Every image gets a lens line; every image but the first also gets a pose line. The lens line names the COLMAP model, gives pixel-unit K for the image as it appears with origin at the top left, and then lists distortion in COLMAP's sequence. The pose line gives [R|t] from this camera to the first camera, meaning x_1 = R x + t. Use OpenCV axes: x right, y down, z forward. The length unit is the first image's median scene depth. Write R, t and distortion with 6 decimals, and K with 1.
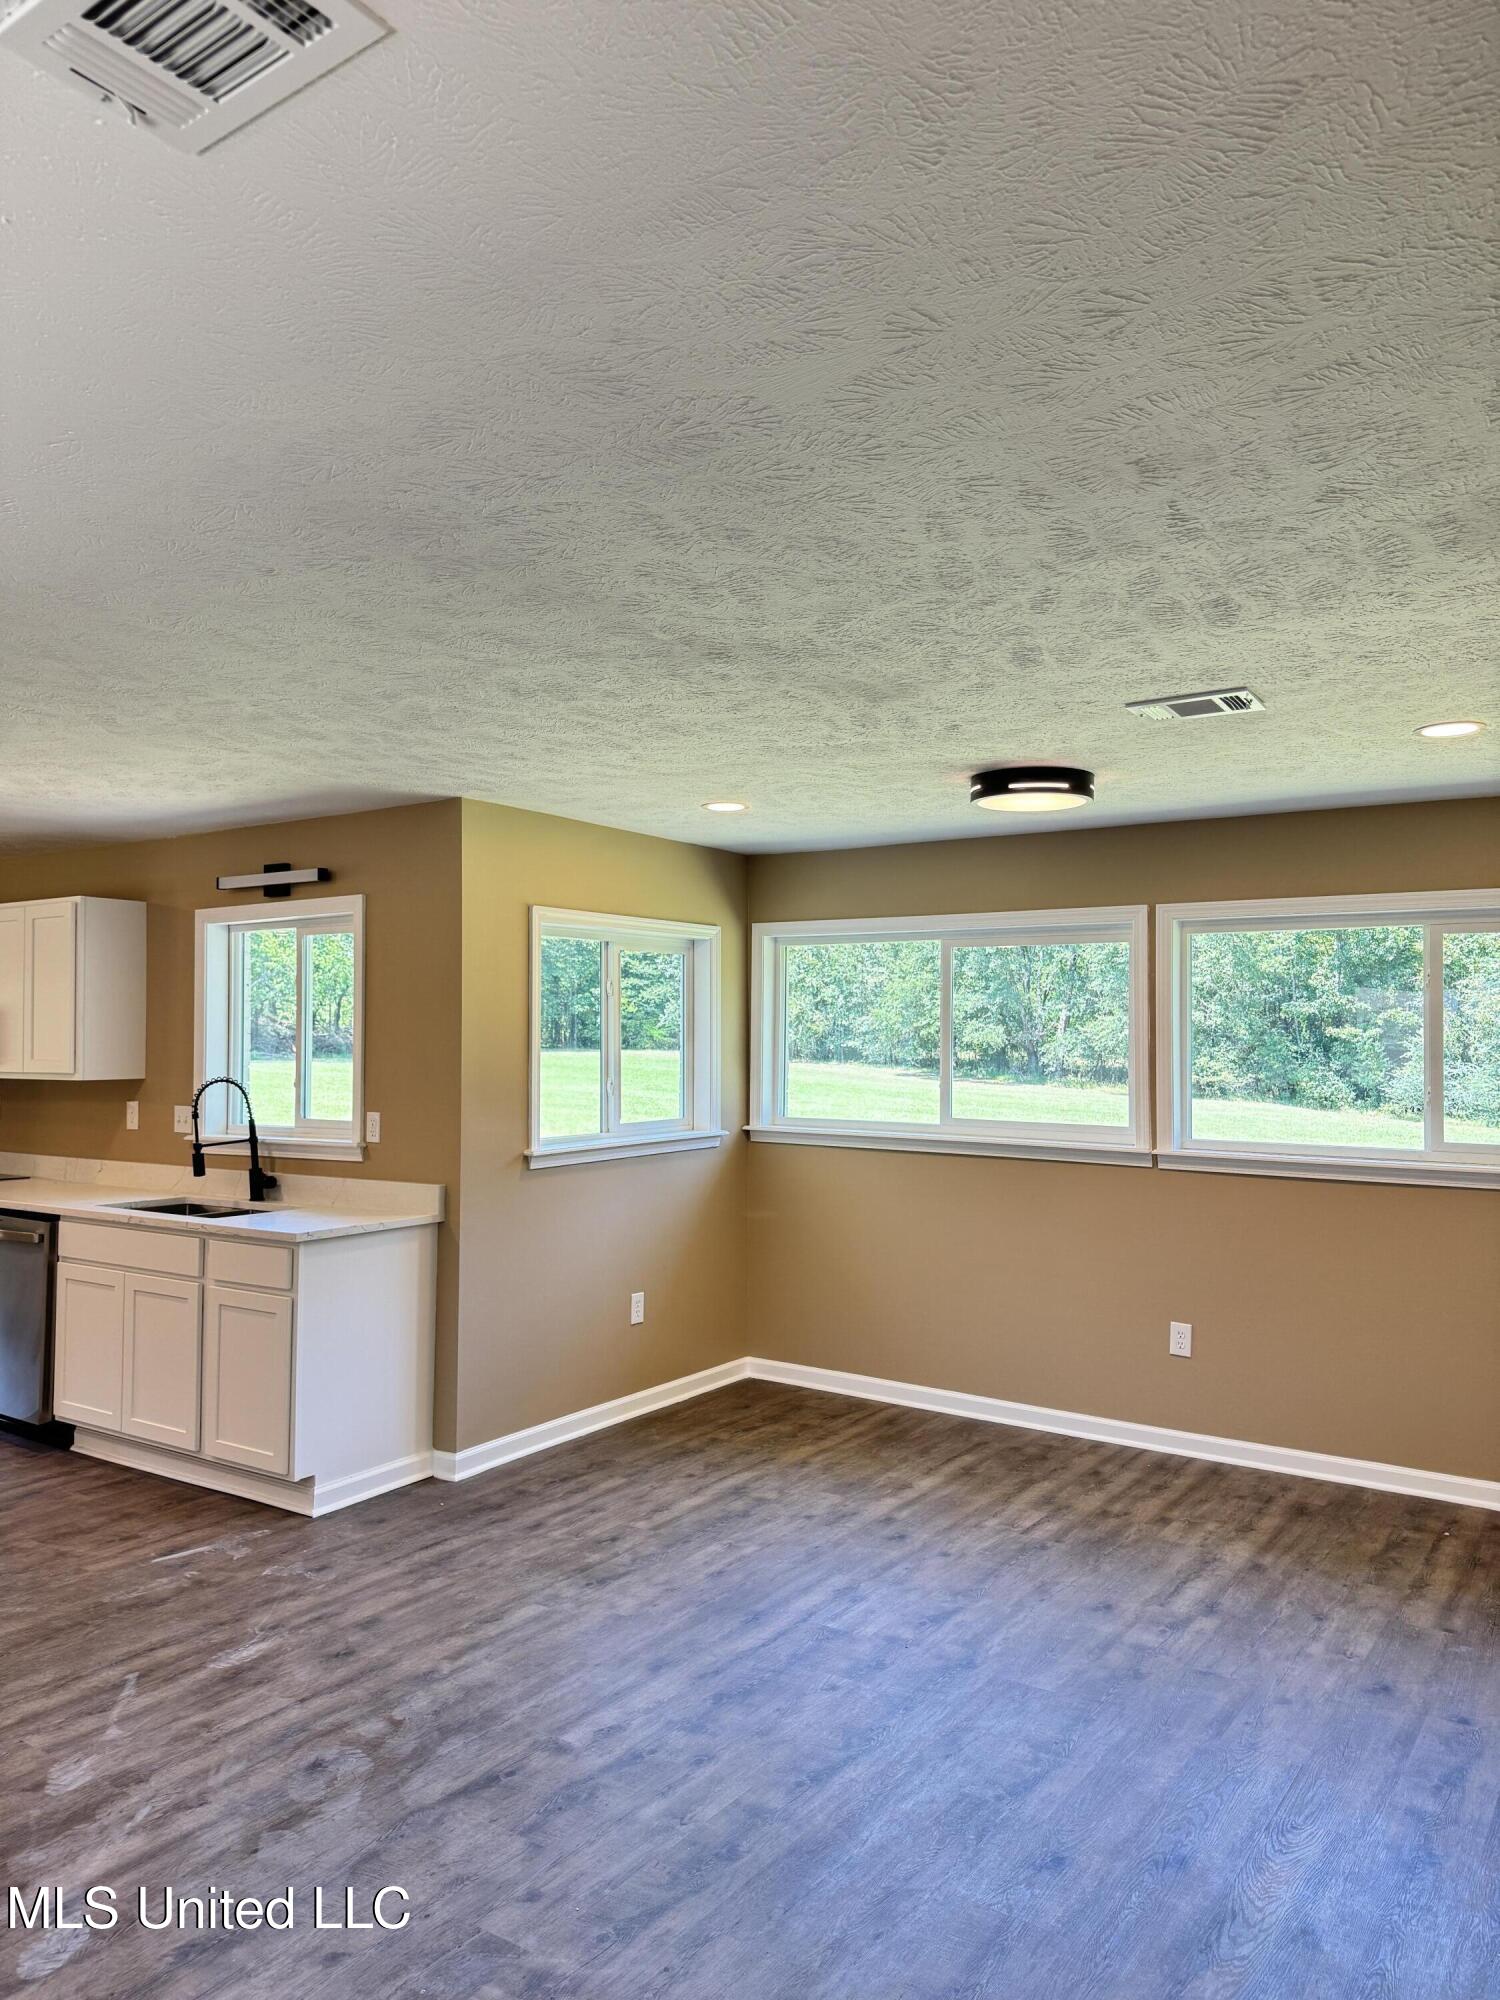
lens RADIAL K [[1421.3, 0, 744.7], [0, 1421.3, 1002.7], [0, 0, 1]] dist [0.051057, -0.047286]
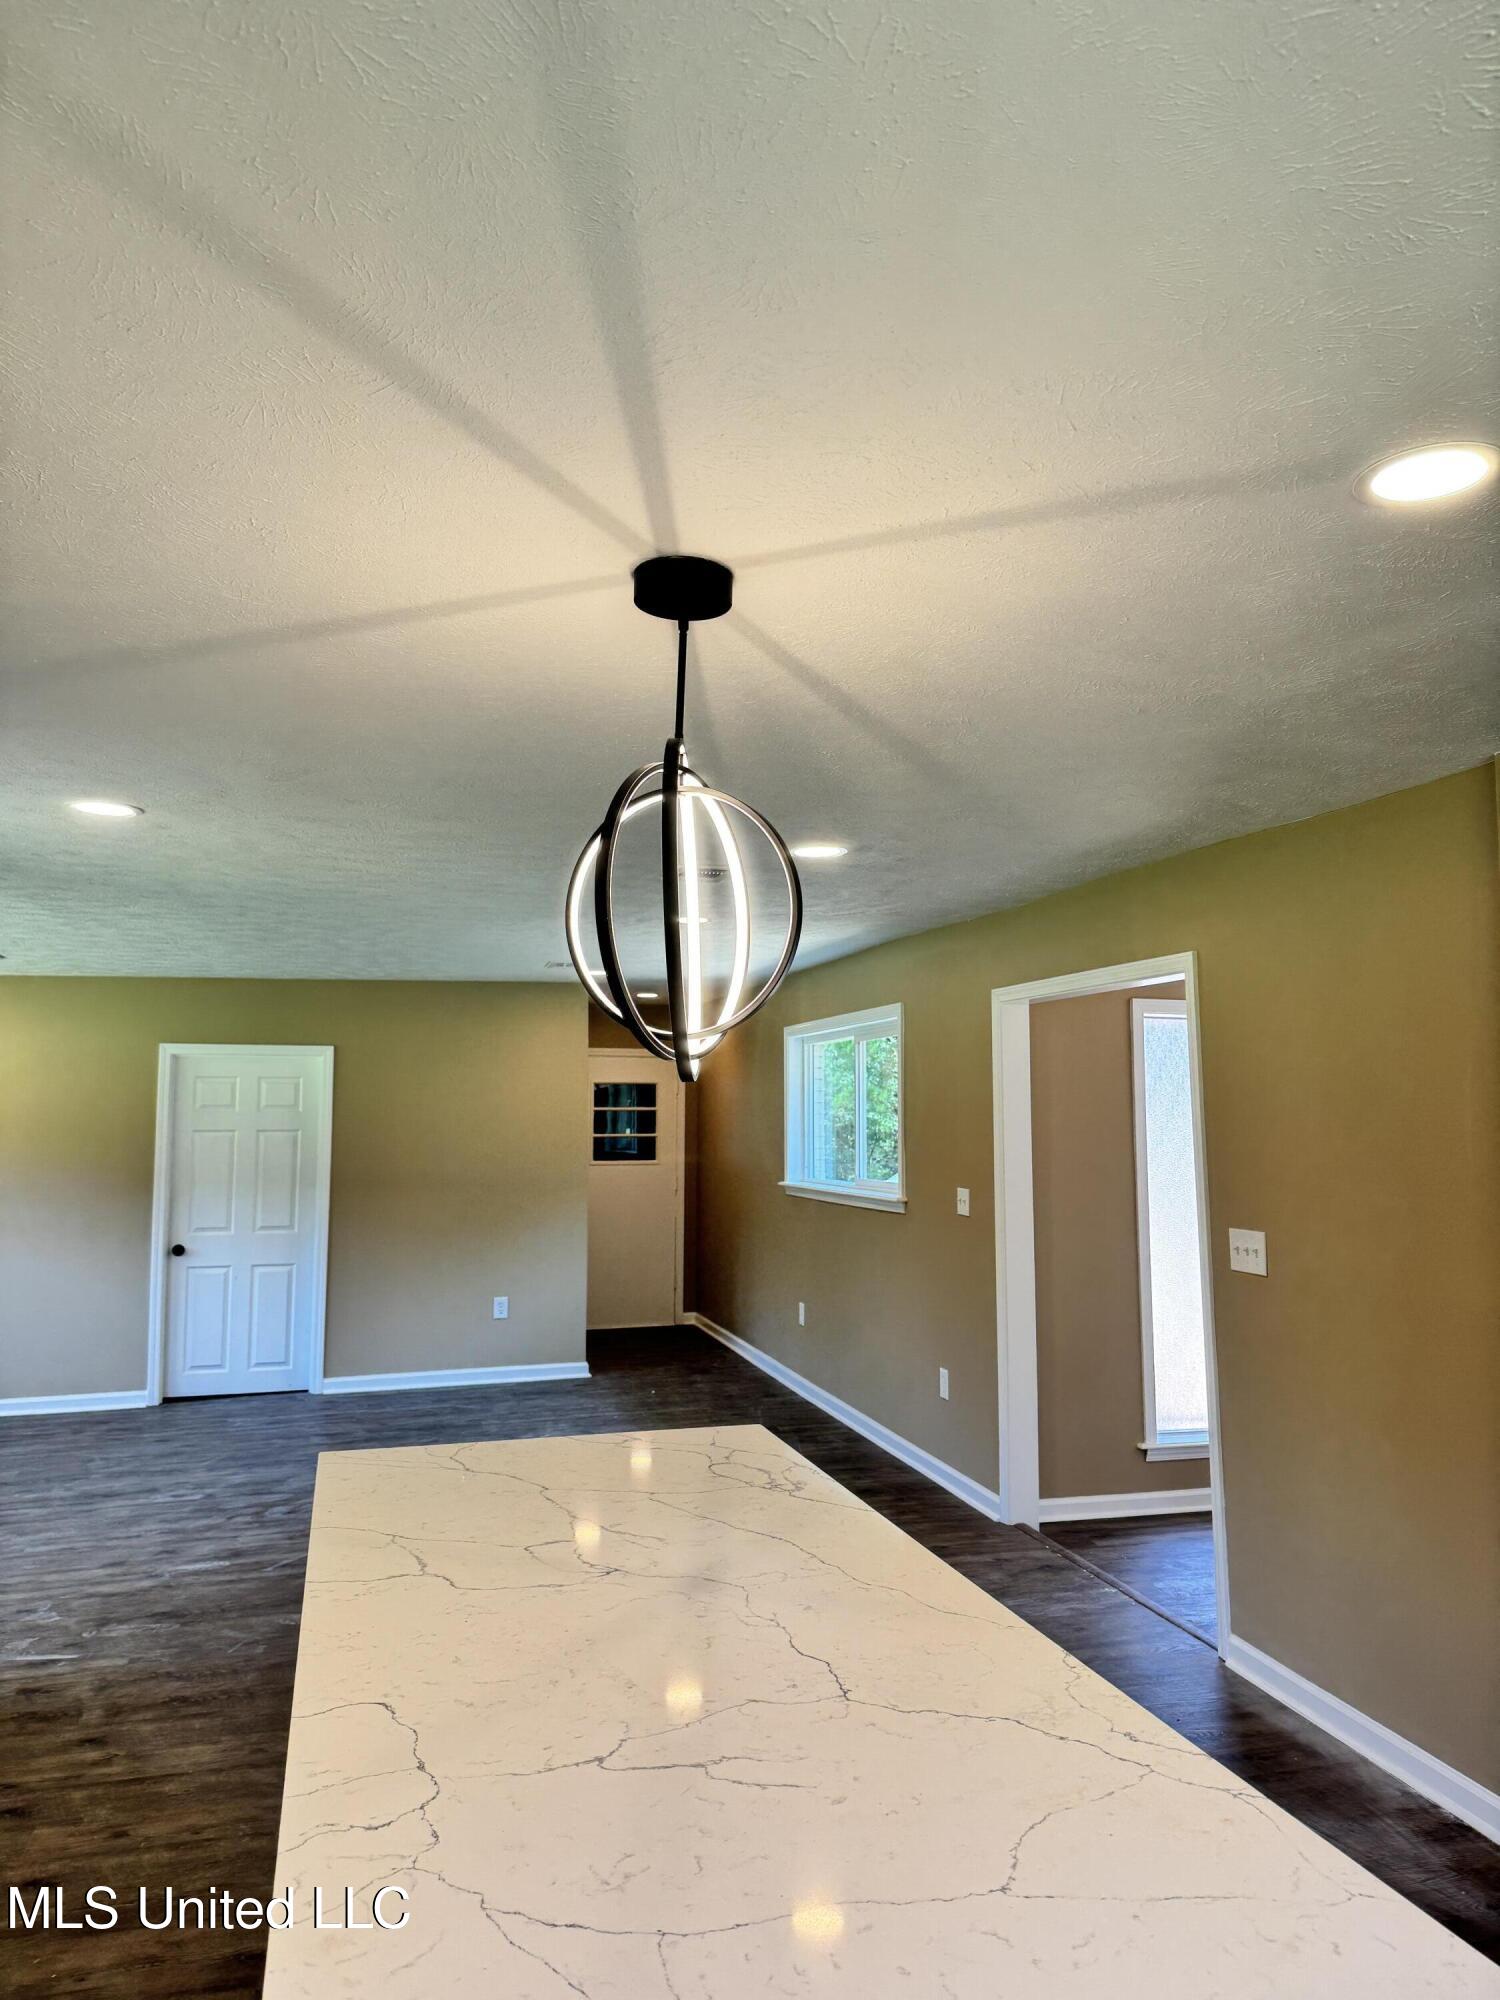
lens RADIAL K [[1421.3, 0, 750.2], [0, 1421.3, 997.7], [0, 0, 1]] dist [0.051057, -0.047286]
pose [[-0.762180, 0.051414, 0.645321, -1.564619], [-0.022502, 0.994135, -0.105781, 0.028102], [-0.646974, -0.095145, -0.756552, 1.625558]]
